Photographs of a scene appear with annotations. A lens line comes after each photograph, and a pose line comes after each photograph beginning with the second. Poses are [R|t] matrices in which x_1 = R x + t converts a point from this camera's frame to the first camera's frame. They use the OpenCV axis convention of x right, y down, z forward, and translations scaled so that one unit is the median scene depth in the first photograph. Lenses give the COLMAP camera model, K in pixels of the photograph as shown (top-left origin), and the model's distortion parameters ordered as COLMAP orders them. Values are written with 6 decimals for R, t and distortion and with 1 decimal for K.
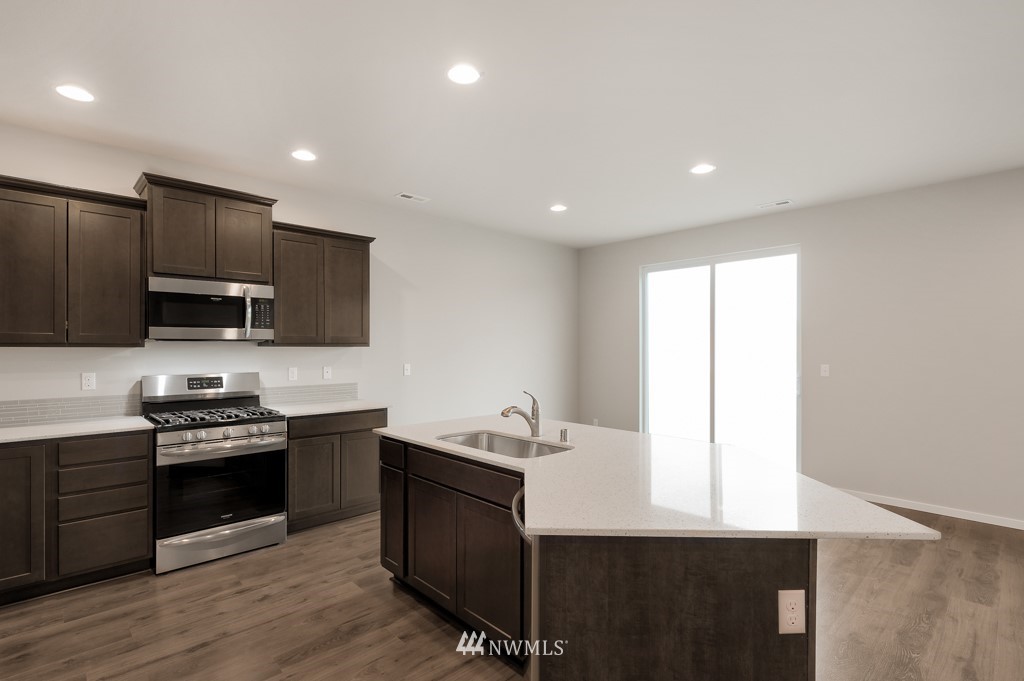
lens RADIAL K [[482.4, 0, 513.1], [0, 482.4, 344.7], [0, 0, 1]] dist [0.002761, 0.001297]
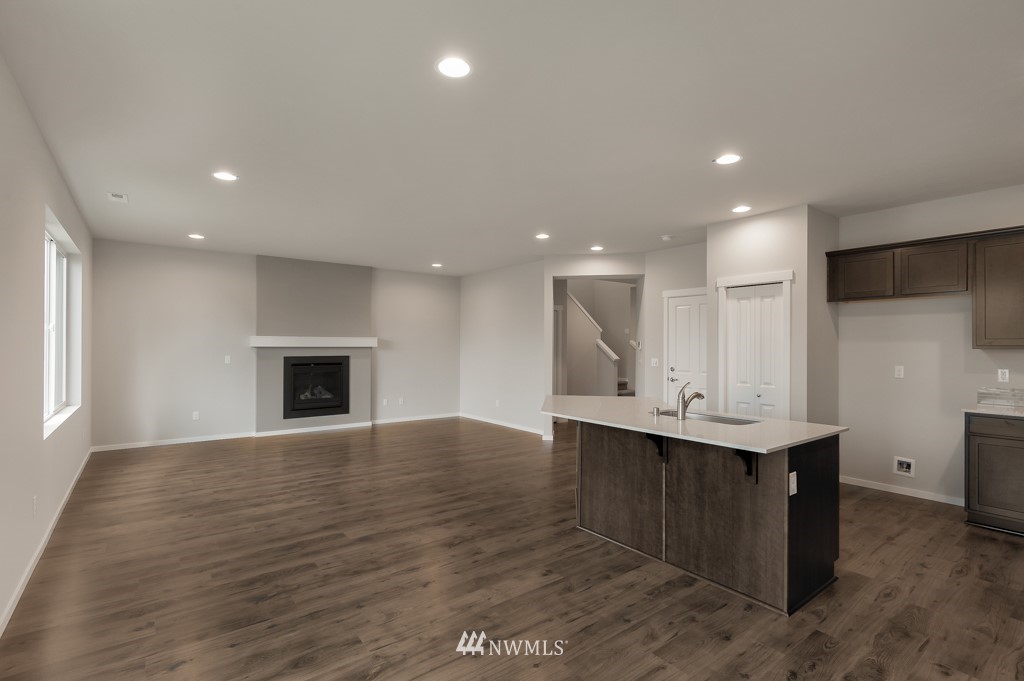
lens RADIAL K [[482.4, 0, 513.1], [0, 482.4, 344.7], [0, 0, 1]] dist [0.002761, 0.001297]
pose [[-0.993700, -0.004920, 0.111961, 0.262282], [-0.005907, 0.999947, -0.008482, 0.007161], [-0.111913, -0.009090, -0.993676, 1.767315]]
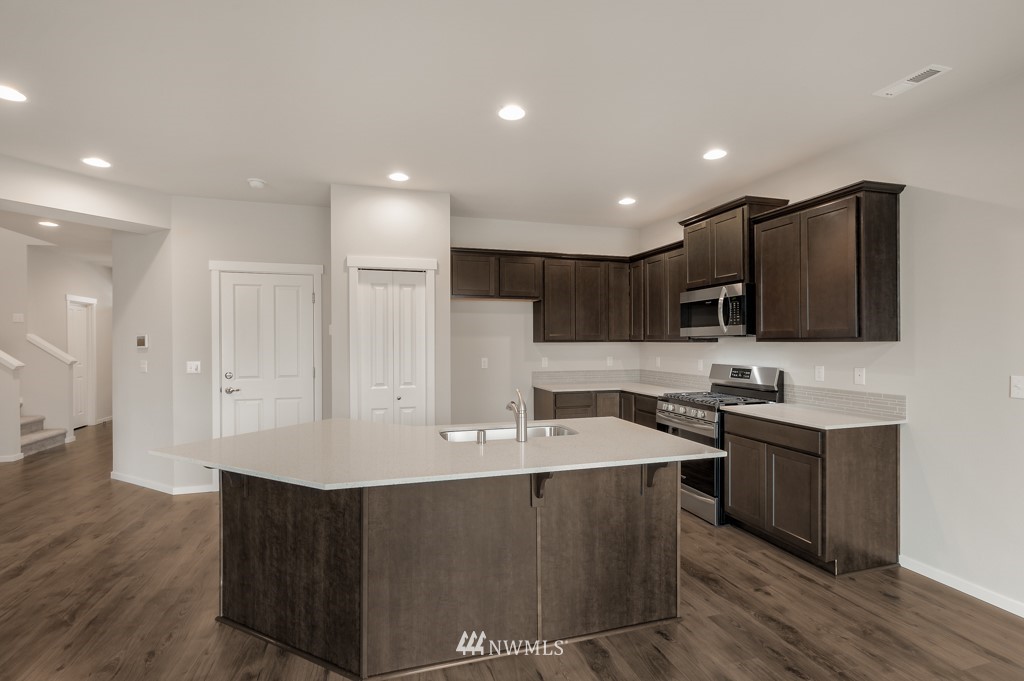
lens RADIAL K [[482.4, 0, 513.1], [0, 482.4, 344.7], [0, 0, 1]] dist [0.002761, 0.001297]
pose [[-0.455989, 0.007033, -0.889957, 0.671259], [0.009021, 0.999954, 0.003281, 0.002174], [0.889940, -0.006532, -0.456032, 1.088956]]
